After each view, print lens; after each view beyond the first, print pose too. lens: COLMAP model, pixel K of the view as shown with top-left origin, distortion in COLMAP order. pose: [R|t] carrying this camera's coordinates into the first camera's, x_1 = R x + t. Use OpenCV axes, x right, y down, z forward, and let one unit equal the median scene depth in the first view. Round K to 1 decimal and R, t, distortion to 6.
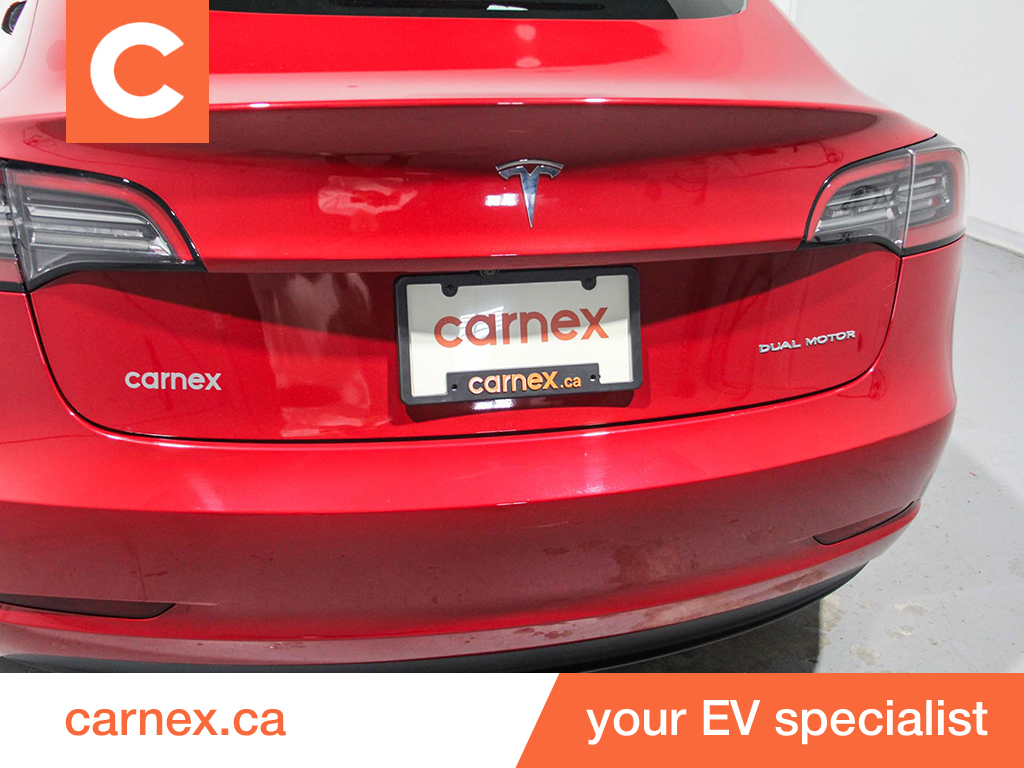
lens RADIAL K [[1120.8, 0, 510.7], [0, 1120.8, 335.4], [0, 0, 1]] dist [-0.063102, -0.002329]
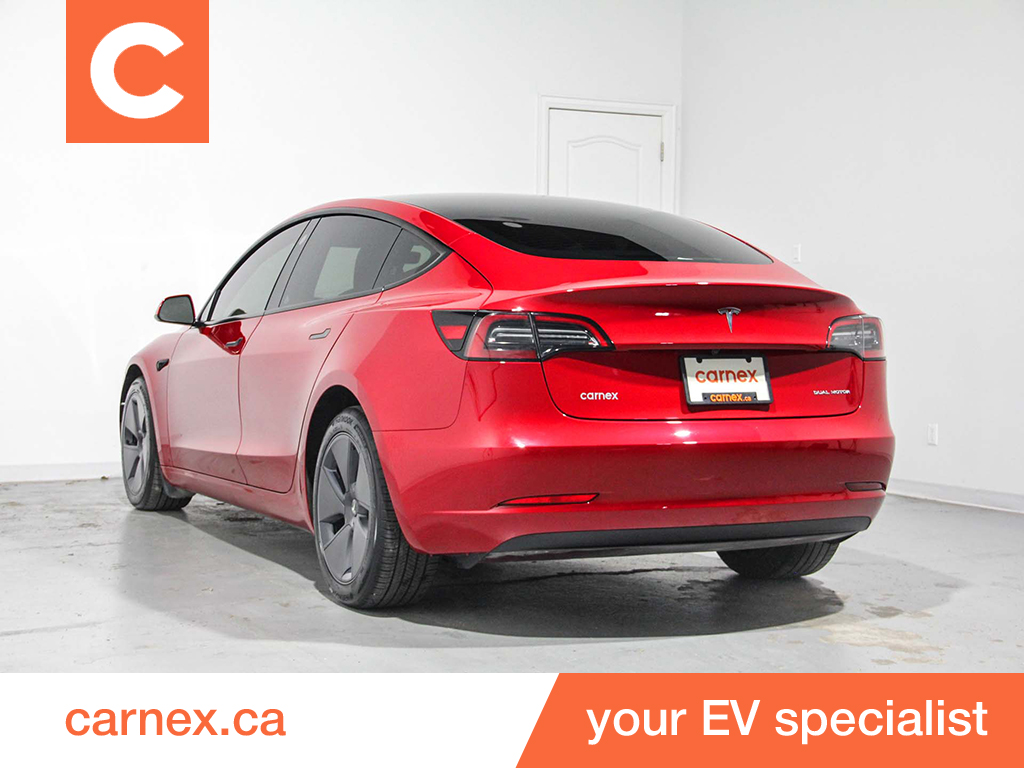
lens RADIAL K [[1591.9, 0, 512.0], [0, 1591.9, 384.0], [0, 0, 1]] dist [-0.005125, -0.007288]
pose [[0.978679, -0.034318, 0.202510, -1.153204], [0.094932, 0.949893, -0.297809, 0.999688], [-0.182142, 0.310684, 0.932898, -2.150617]]
